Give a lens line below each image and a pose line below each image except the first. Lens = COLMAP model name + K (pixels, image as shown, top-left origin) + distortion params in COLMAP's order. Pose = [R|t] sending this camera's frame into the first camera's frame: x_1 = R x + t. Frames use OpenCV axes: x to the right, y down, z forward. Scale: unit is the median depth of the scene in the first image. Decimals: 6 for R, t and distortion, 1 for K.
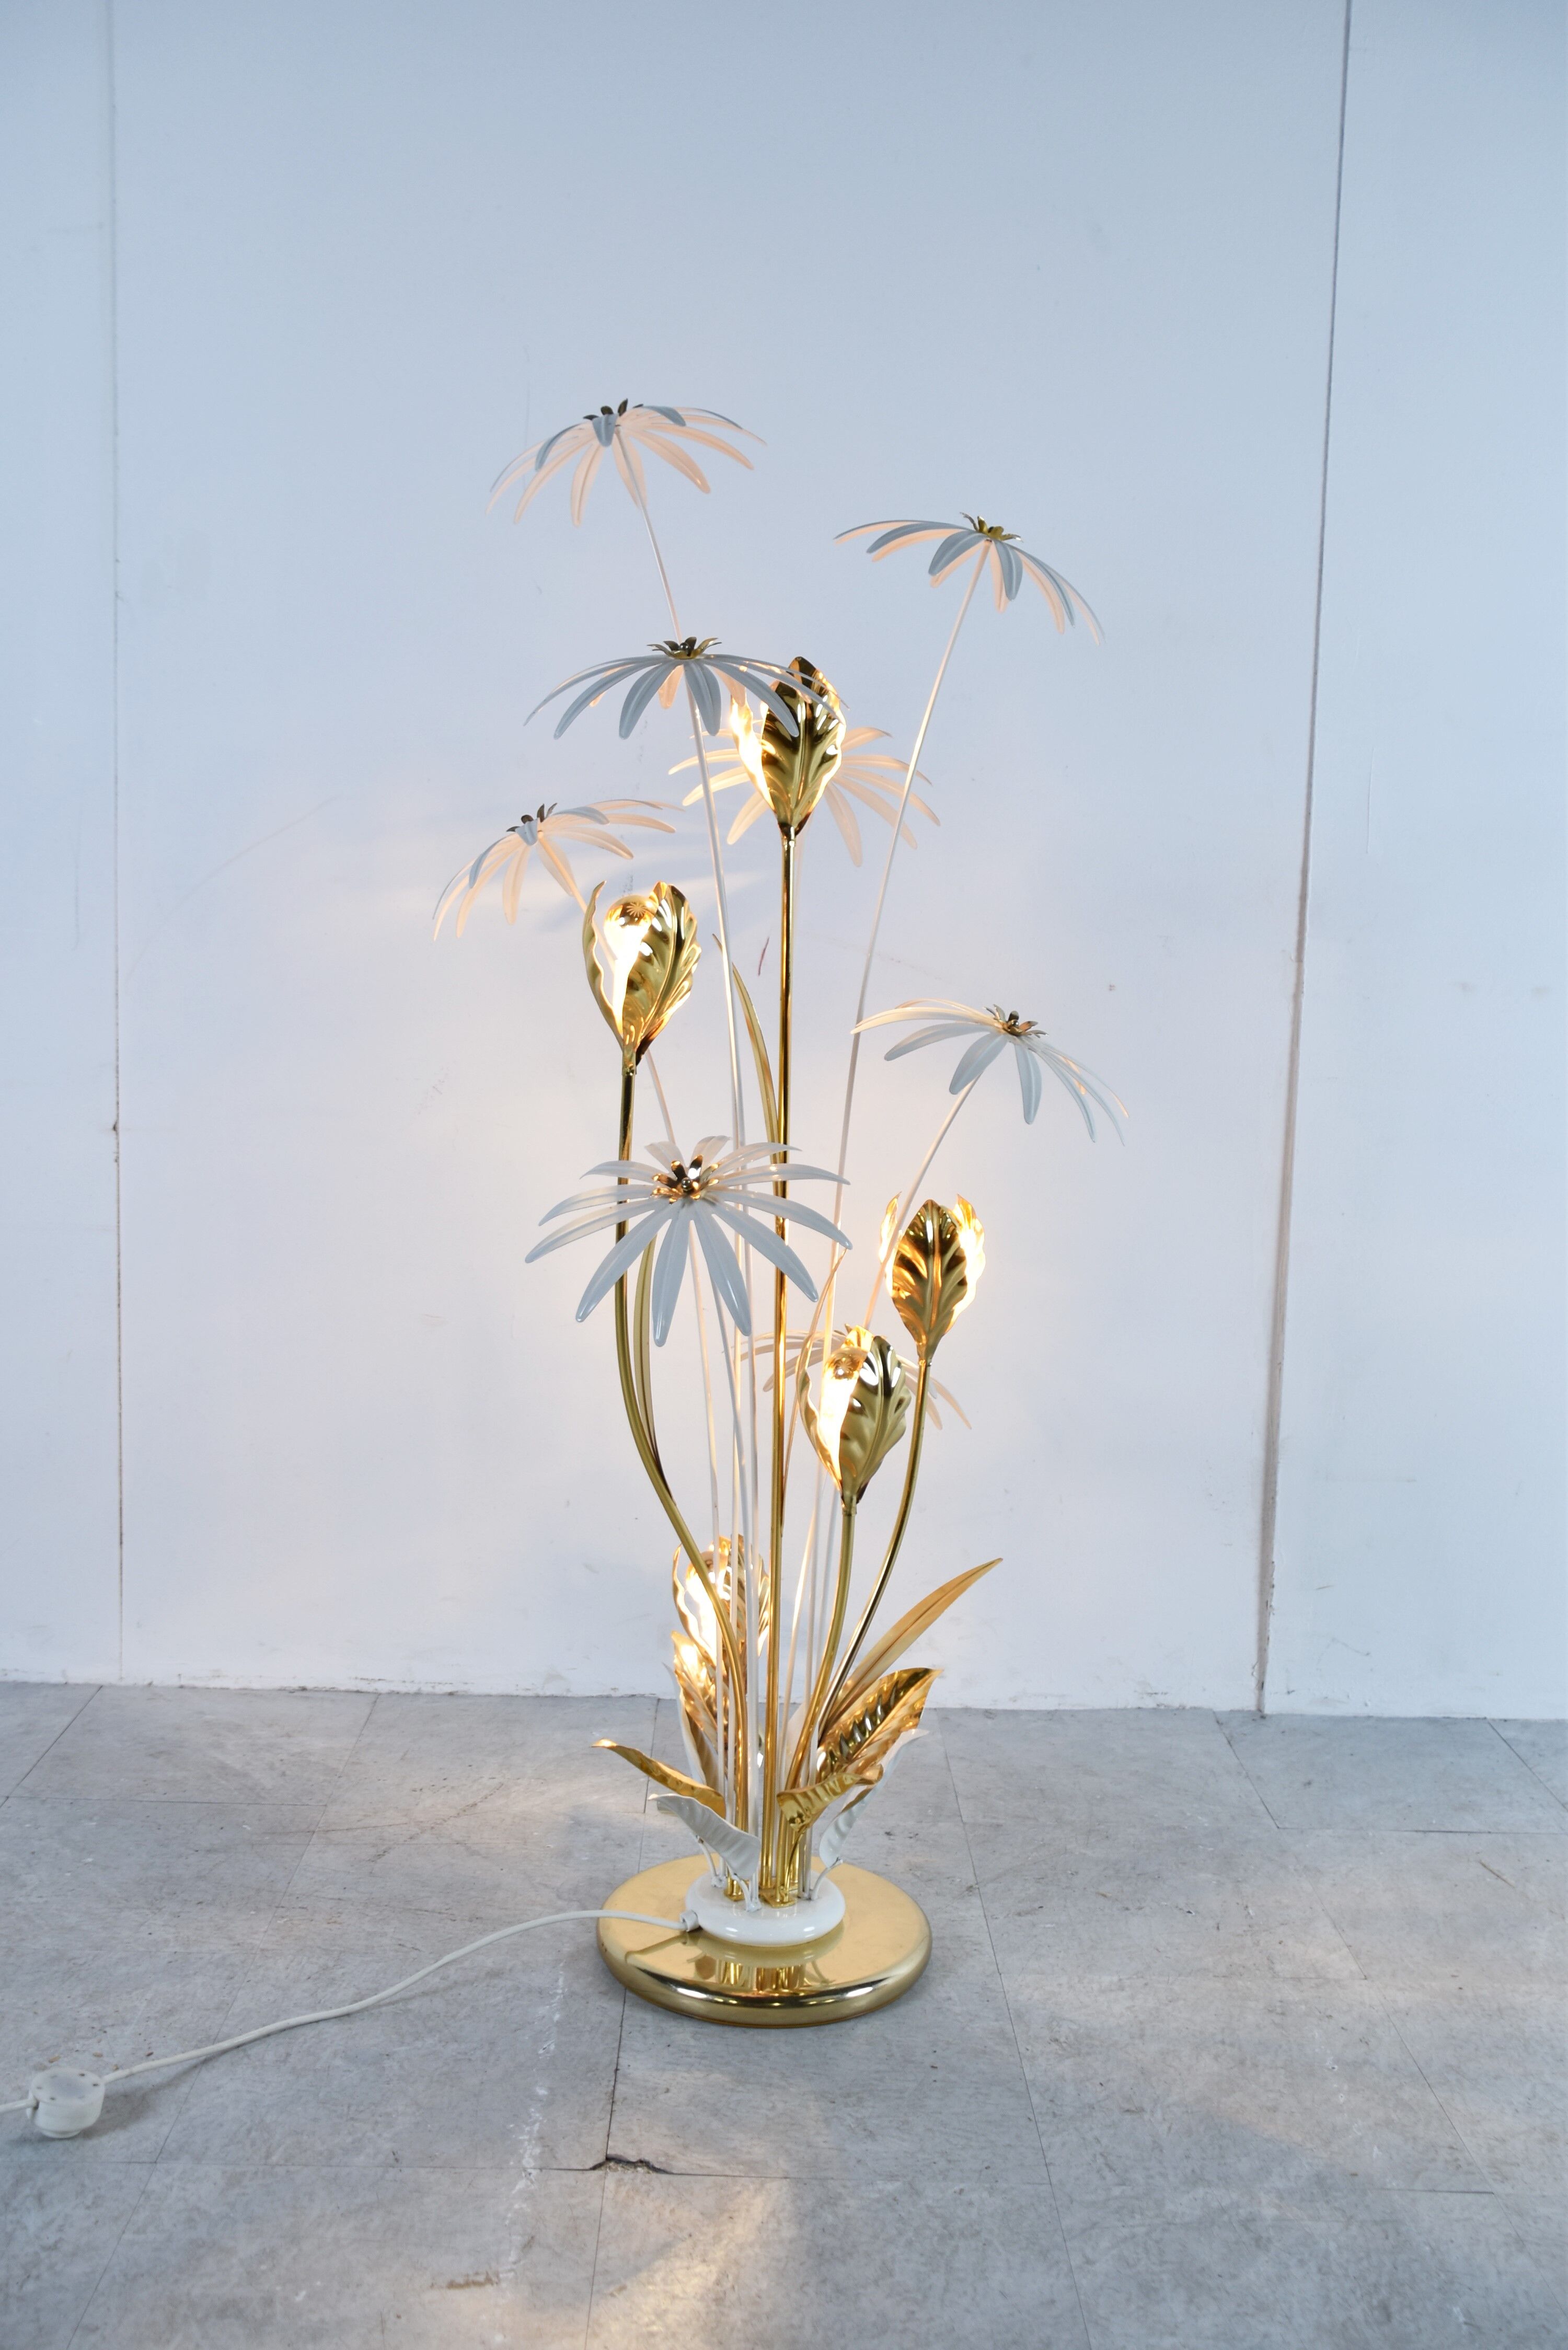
lens RADIAL K [[2153.0, 0, 795.4], [0, 2153.0, 1189.9], [0, 0, 1]] dist [-0.031672, 0.000000]
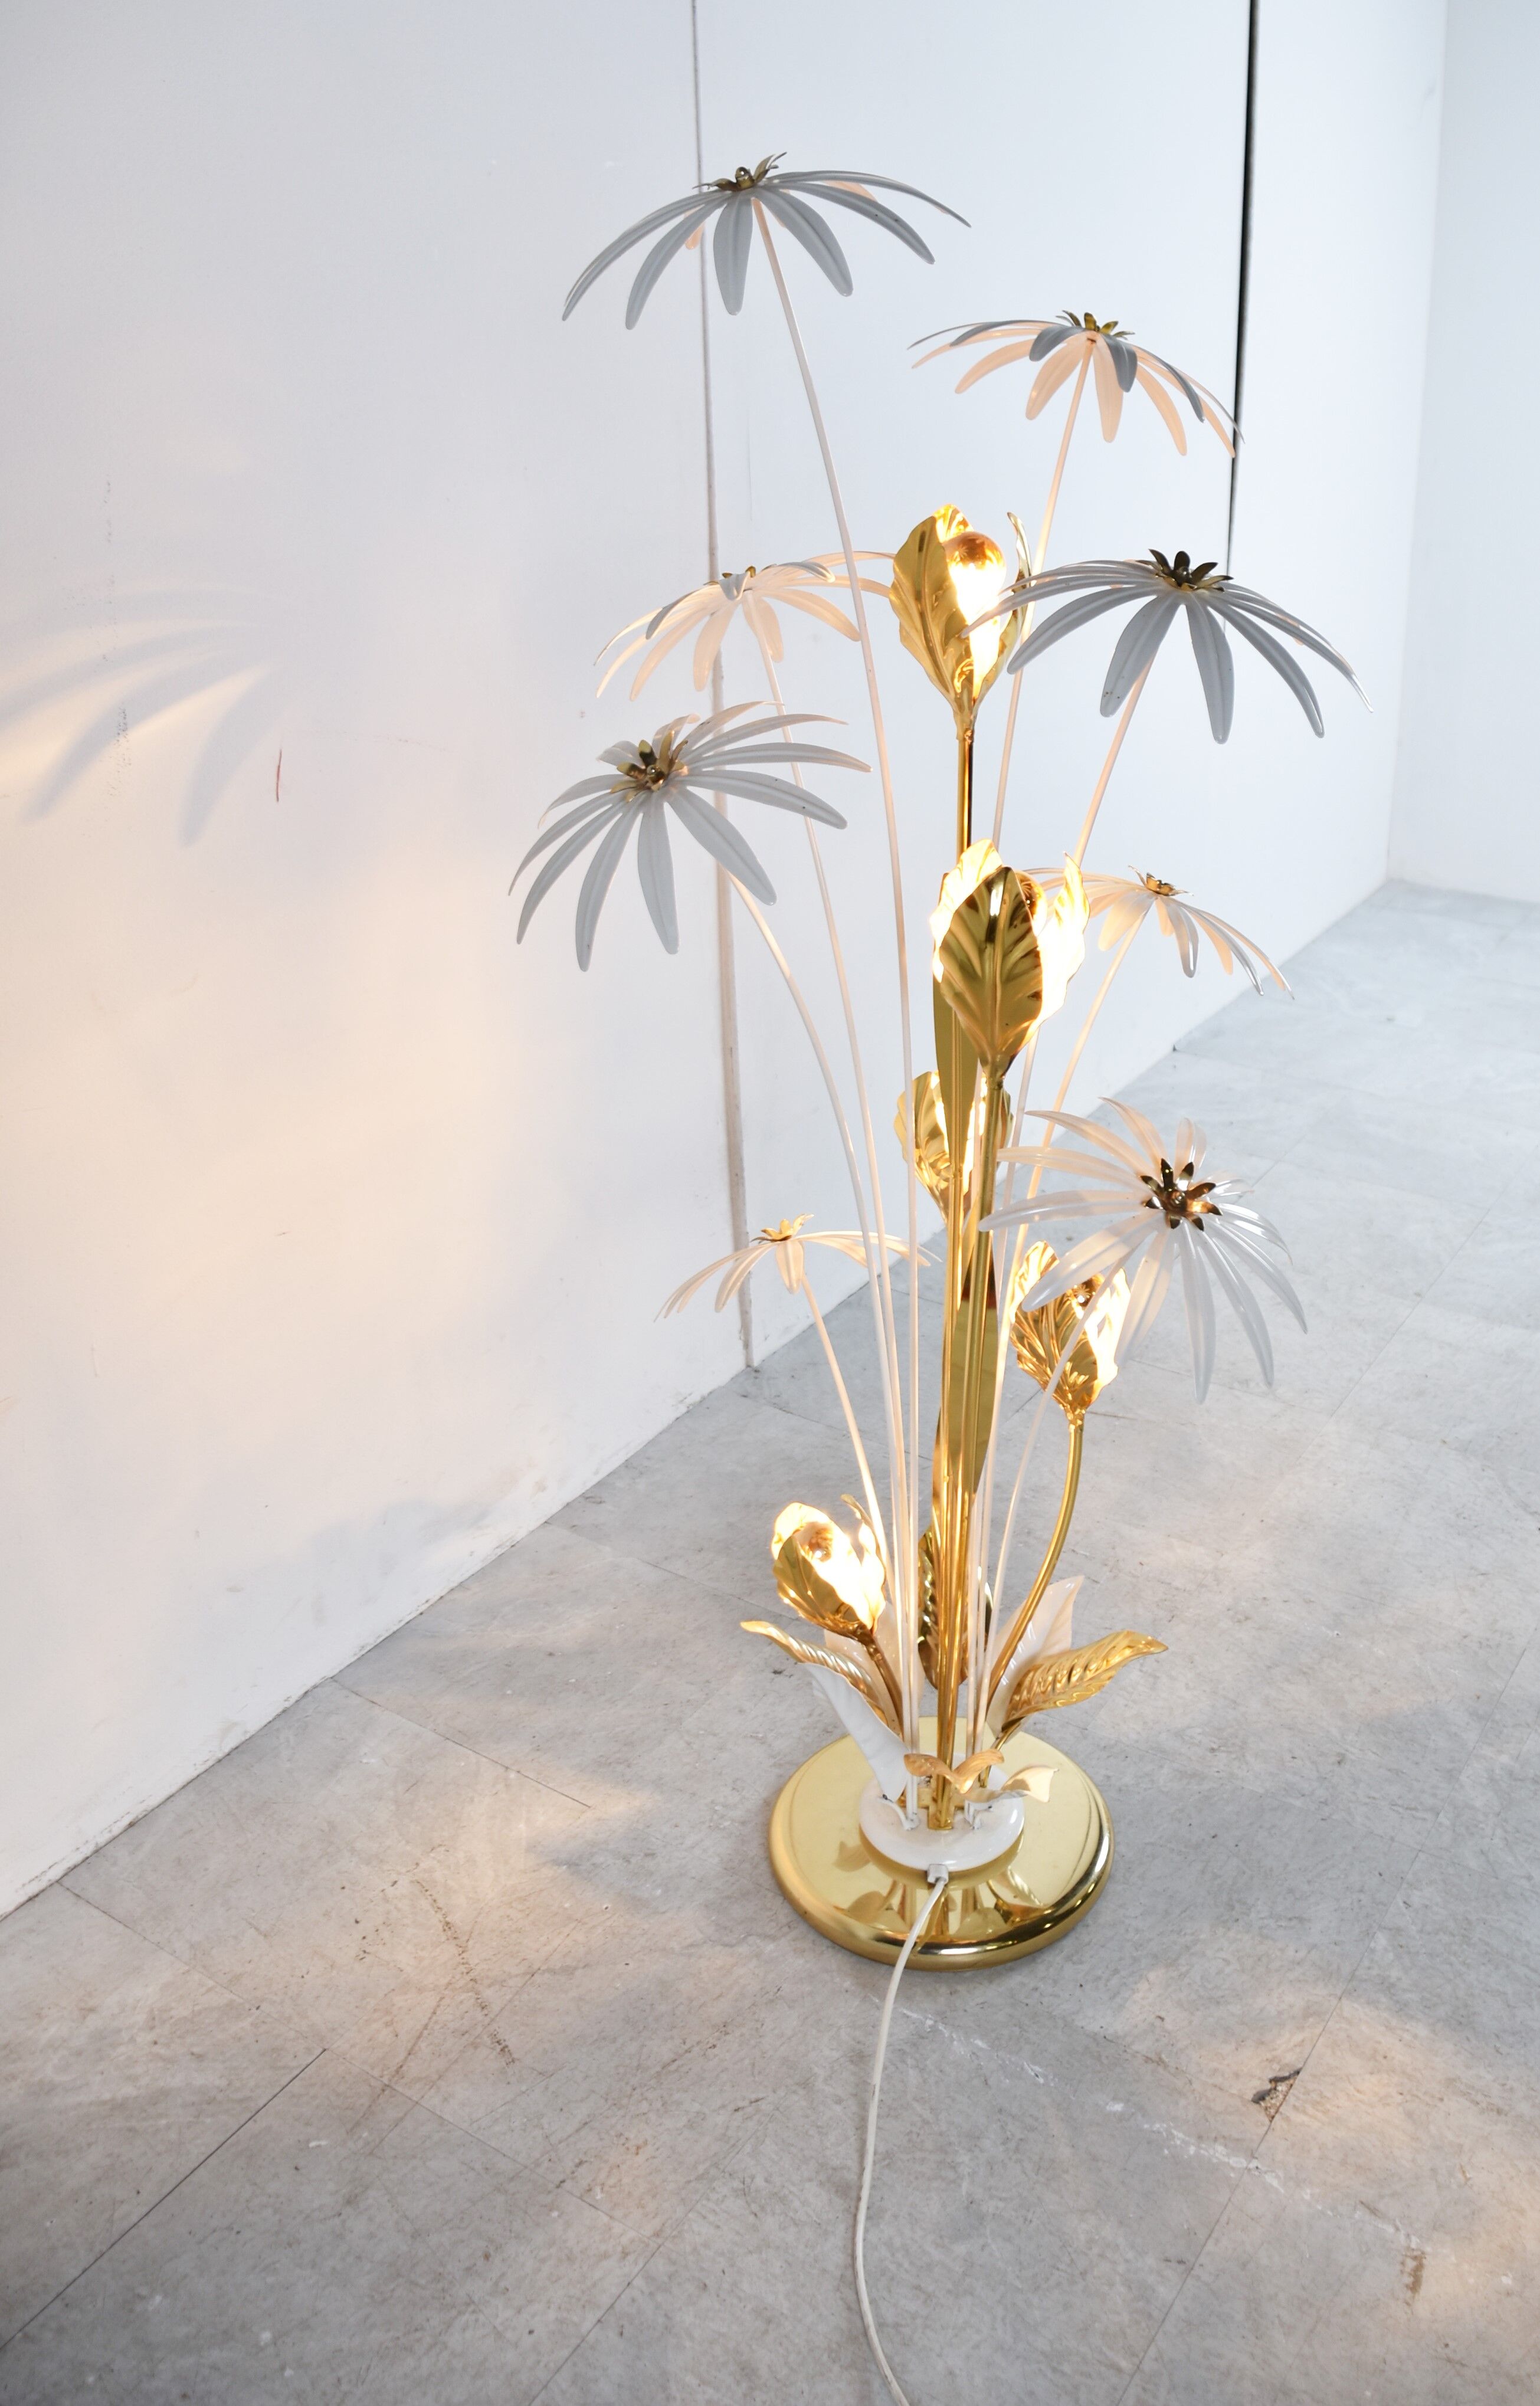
lens RADIAL K [[2051.9, 0, 891.2], [0, 2051.9, 1057.4], [0, 0, 1]] dist [-0.147185, 0.070219]
pose [[0.540103, -0.339346, 0.770151, -0.650791], [0.119596, 0.936766, 0.328887, -0.304097], [-0.833058, -0.085526, 0.546534, 0.595660]]
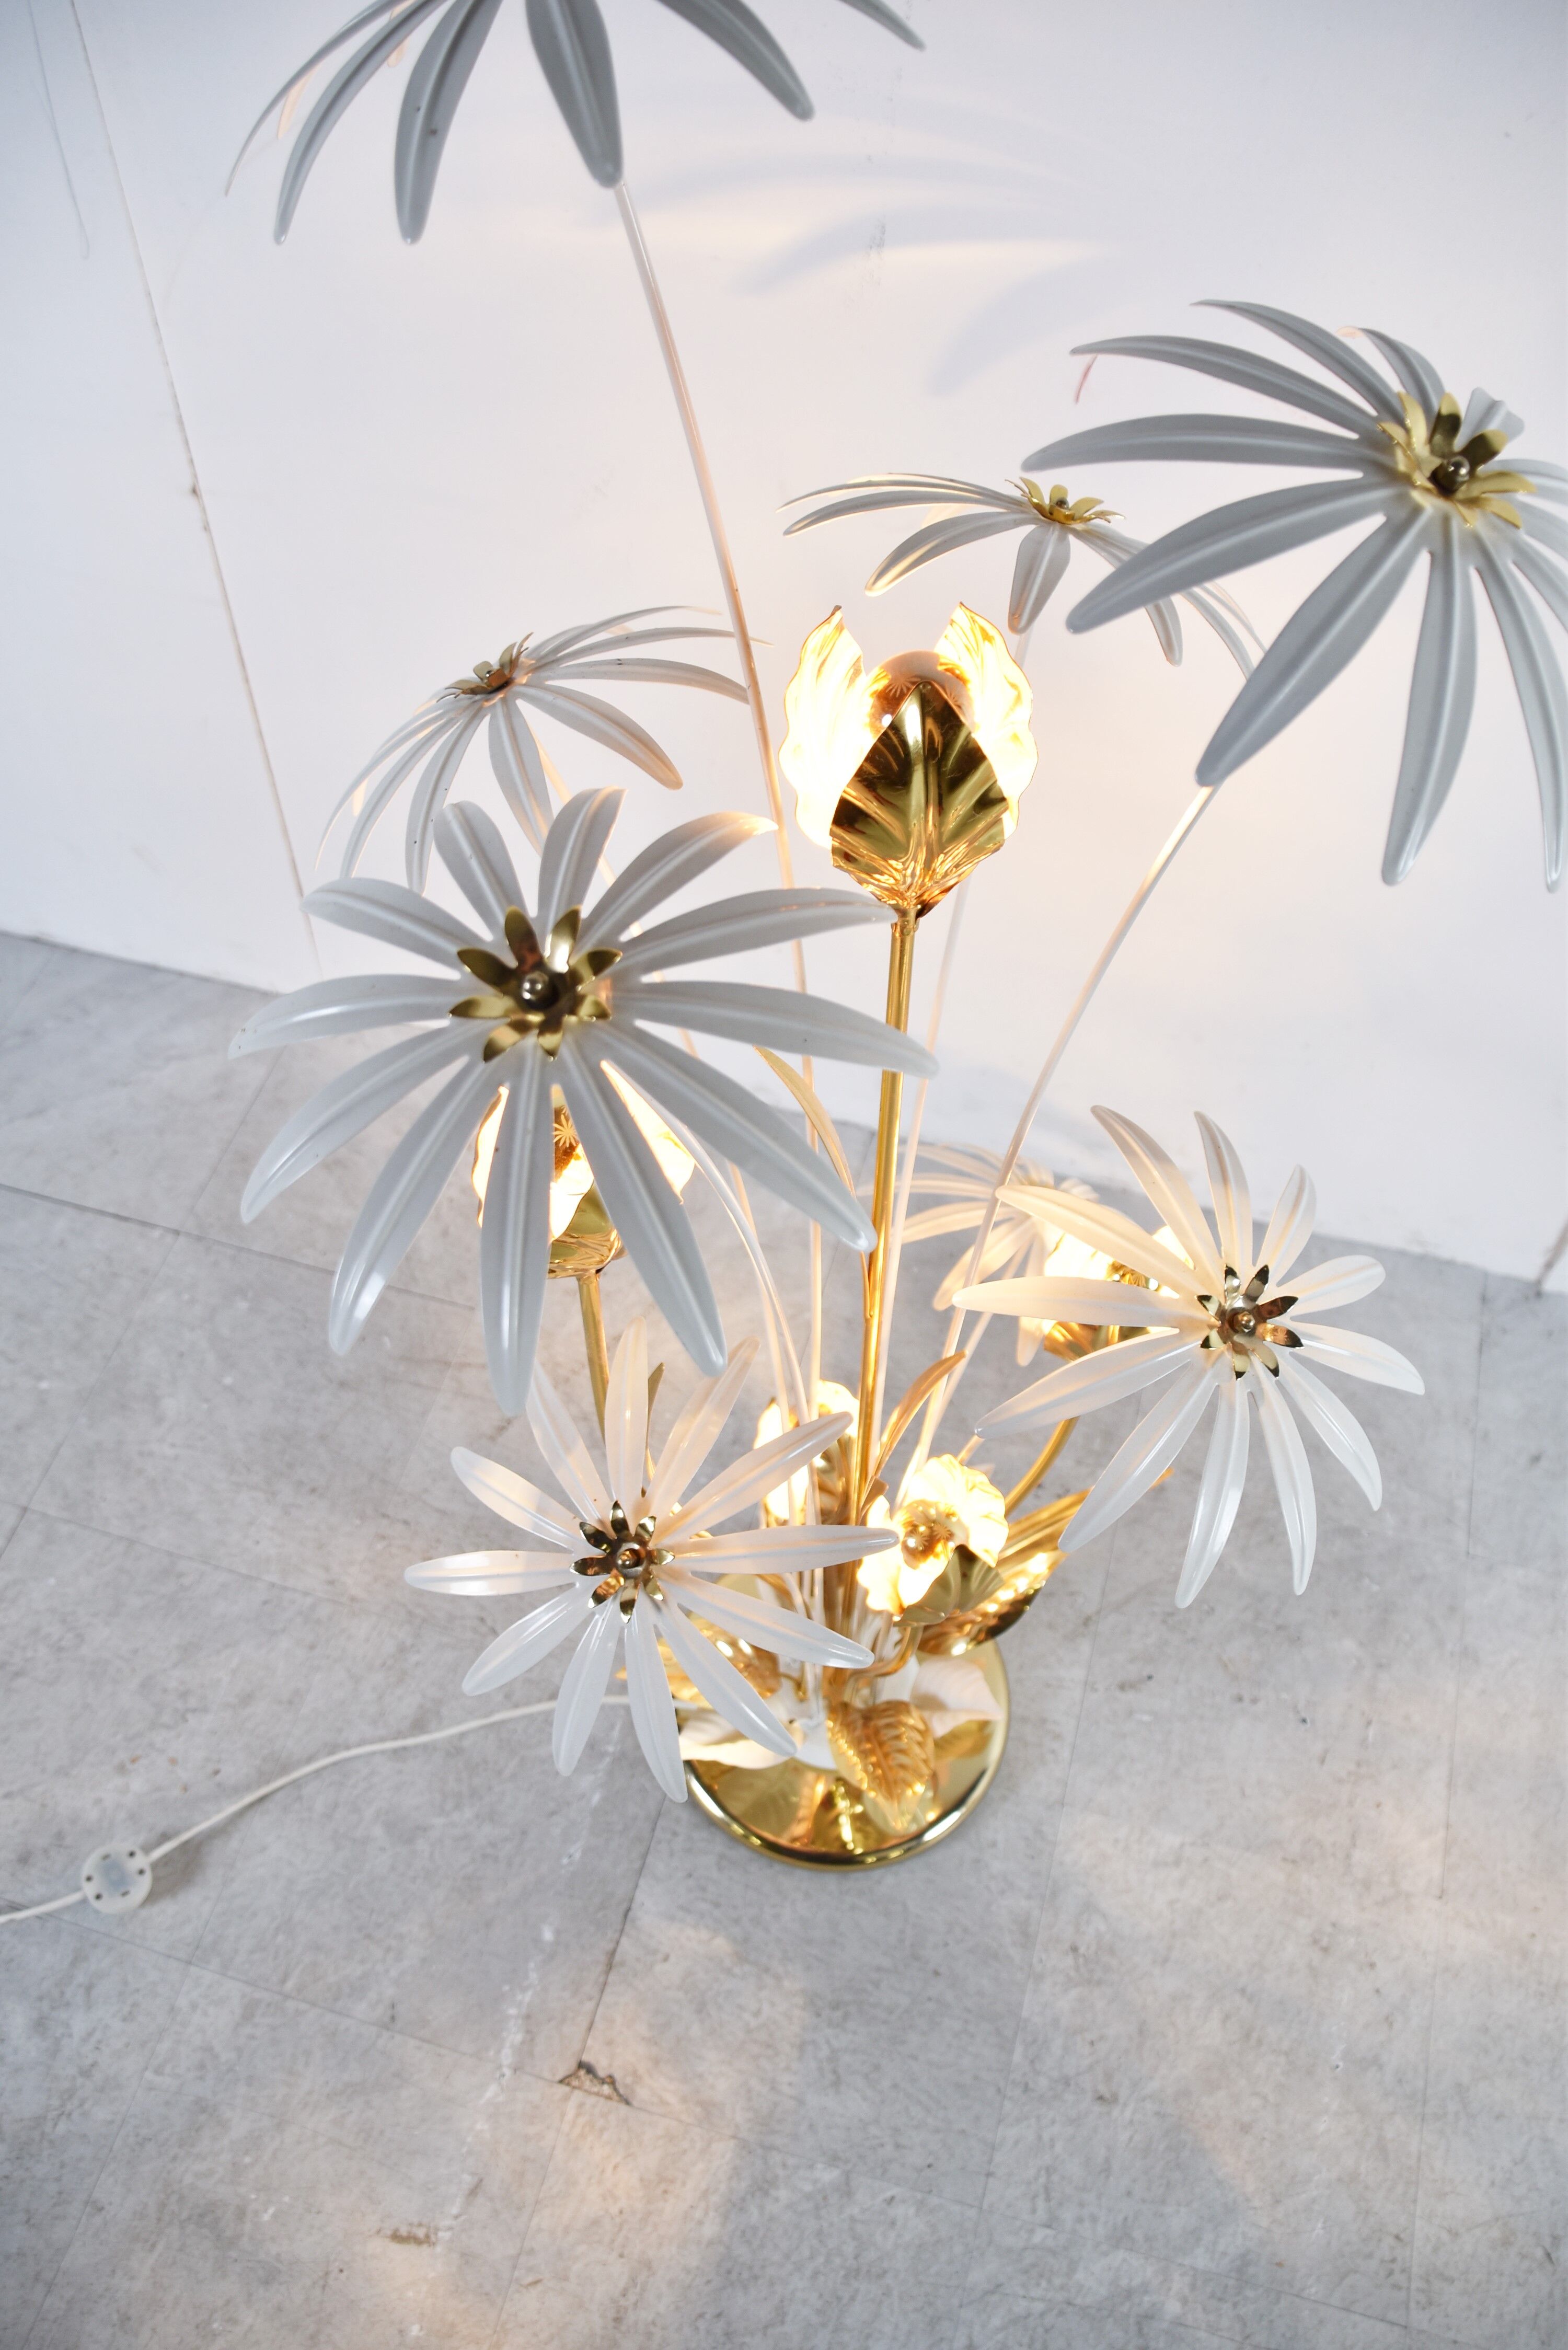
lens RADIAL K [[1812.5, 0, 804.9], [0, 1812.5, 1160.2], [0, 0, 1]] dist [-0.151631, 0.075530]
pose [[0.959809, 0.221672, -0.172128, 0.060995], [-0.030605, 0.692323, 0.720939, -0.429727], [0.278981, -0.686695, 0.671282, 0.670222]]
